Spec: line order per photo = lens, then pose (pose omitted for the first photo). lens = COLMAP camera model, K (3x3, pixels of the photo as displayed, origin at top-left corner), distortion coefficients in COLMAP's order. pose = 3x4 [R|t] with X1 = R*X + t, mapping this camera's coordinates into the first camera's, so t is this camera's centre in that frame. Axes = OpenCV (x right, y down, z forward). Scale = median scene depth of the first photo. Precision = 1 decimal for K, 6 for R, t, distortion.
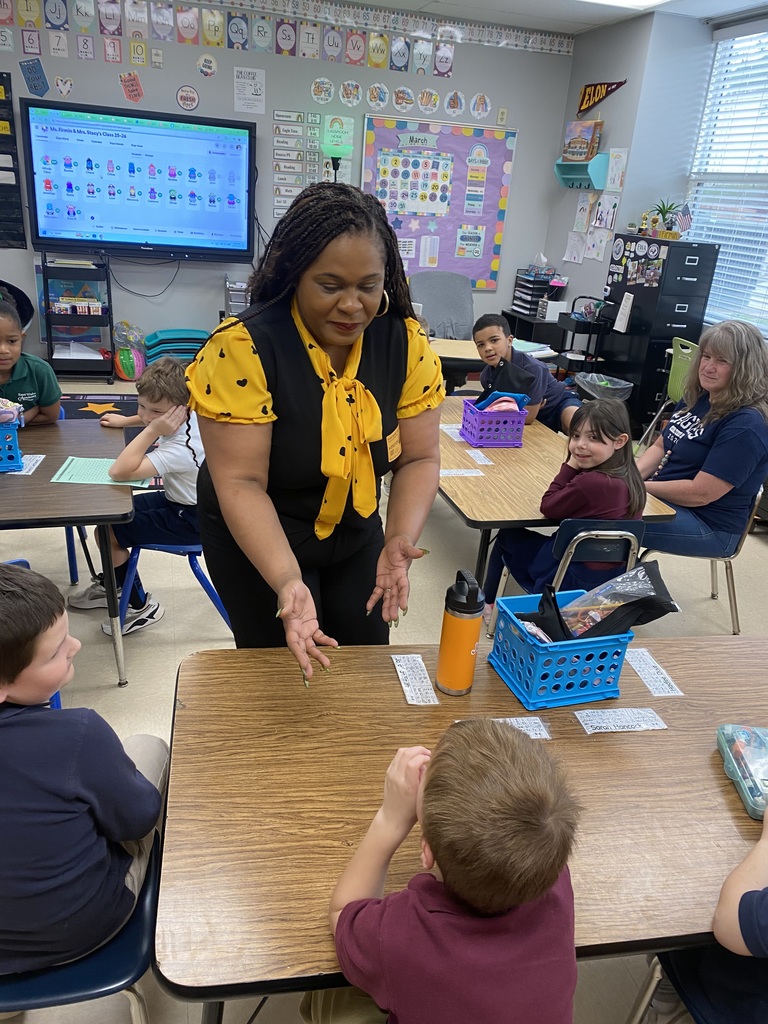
lens RADIAL K [[766.9, 0, 384.0], [0, 766.9, 512.0], [0, 0, 1]] dist [0.005478, -0.008984]
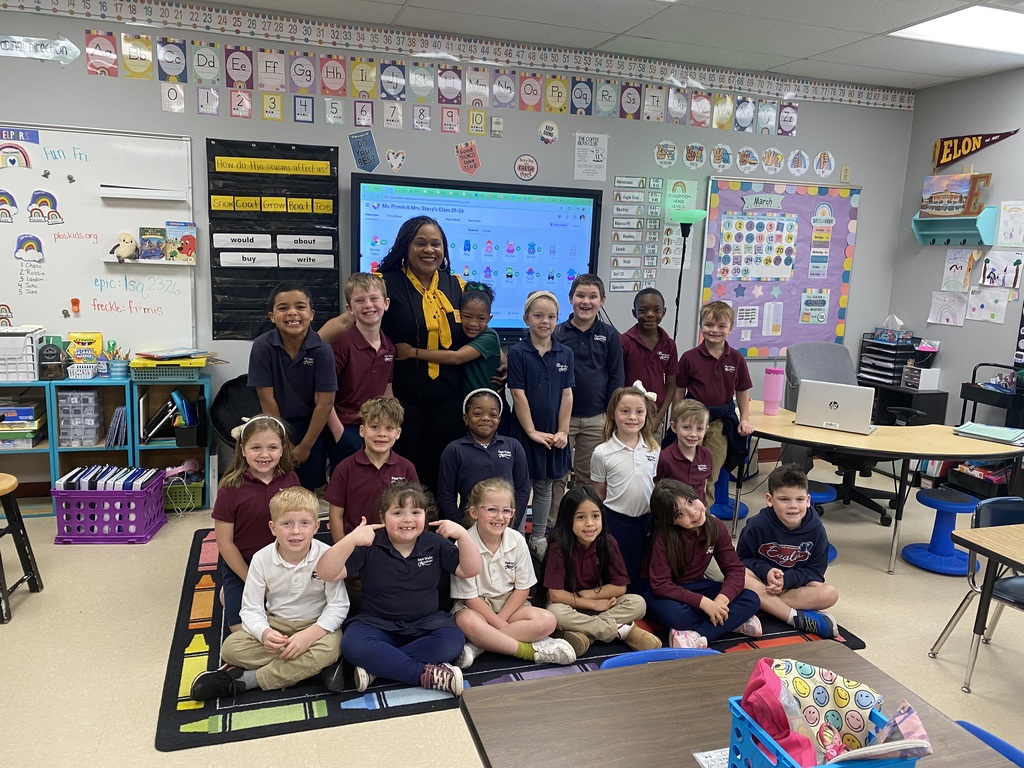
lens RADIAL K [[766.9, 0, 512.0], [0, 766.9, 384.0], [0, 0, 1]] dist [0.005478, -0.008984]
pose [[0.998044, -0.048337, 0.039639, -0.298332], [0.055767, 0.974977, -0.215195, -0.106002], [-0.028245, 0.216985, 0.975766, 0.191603]]
